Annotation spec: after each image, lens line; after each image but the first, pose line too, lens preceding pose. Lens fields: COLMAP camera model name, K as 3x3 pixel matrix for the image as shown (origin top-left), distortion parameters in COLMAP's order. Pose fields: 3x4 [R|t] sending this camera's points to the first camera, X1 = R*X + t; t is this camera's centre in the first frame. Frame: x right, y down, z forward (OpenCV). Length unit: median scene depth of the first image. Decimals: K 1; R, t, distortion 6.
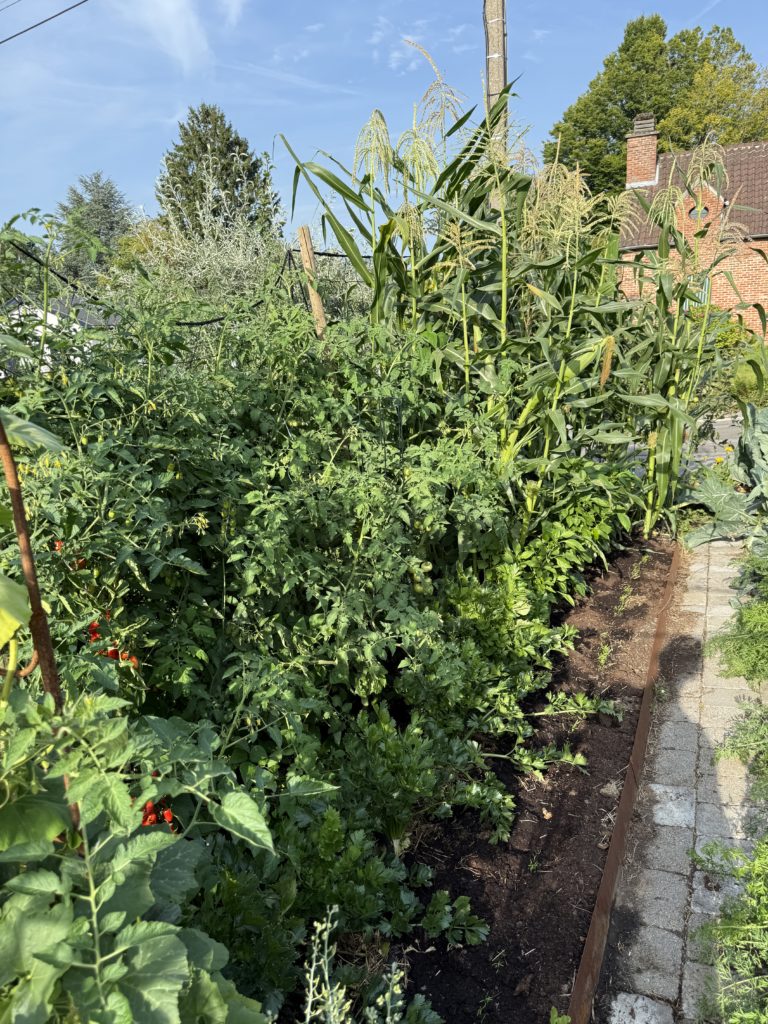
lens RADIAL K [[726.9, 0, 384.0], [0, 726.9, 512.0], [0, 0, 1]] dist [0.060601, -0.093363]
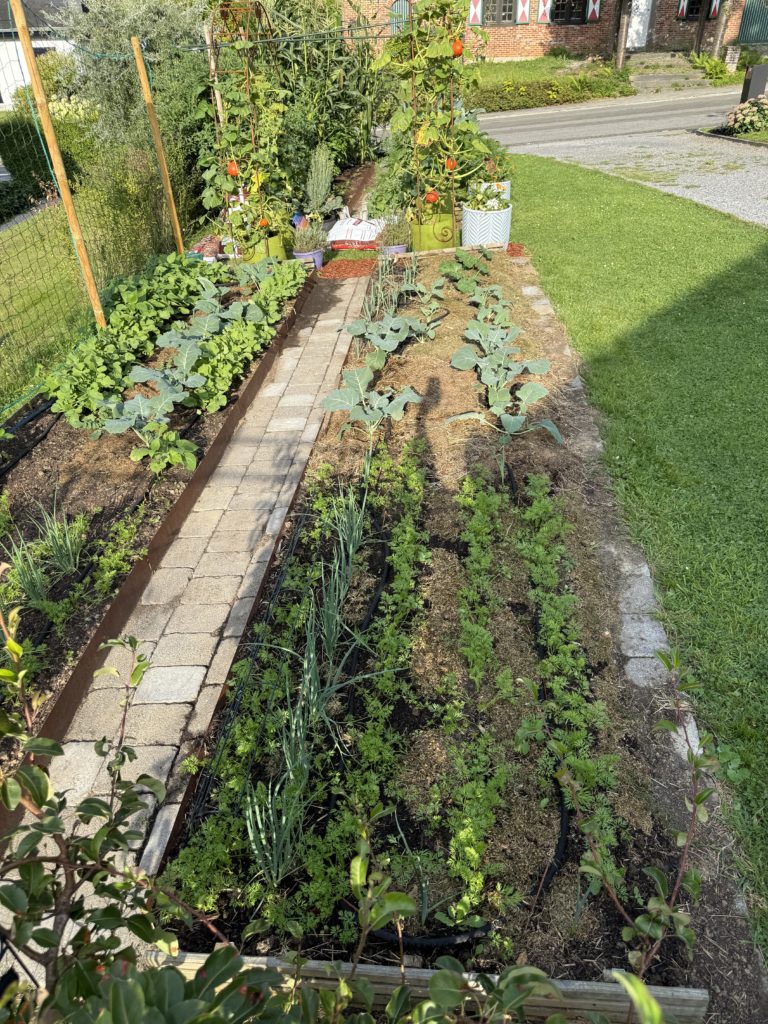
lens RADIAL K [[726.9, 0, 384.0], [0, 726.9, 512.0], [0, 0, 1]] dist [0.060601, -0.093363]
pose [[0.938556, -0.167223, 0.301910, -0.691959], [0.059679, 0.940236, 0.335254, 0.438772], [-0.339928, -0.296637, 0.892443, -2.134489]]
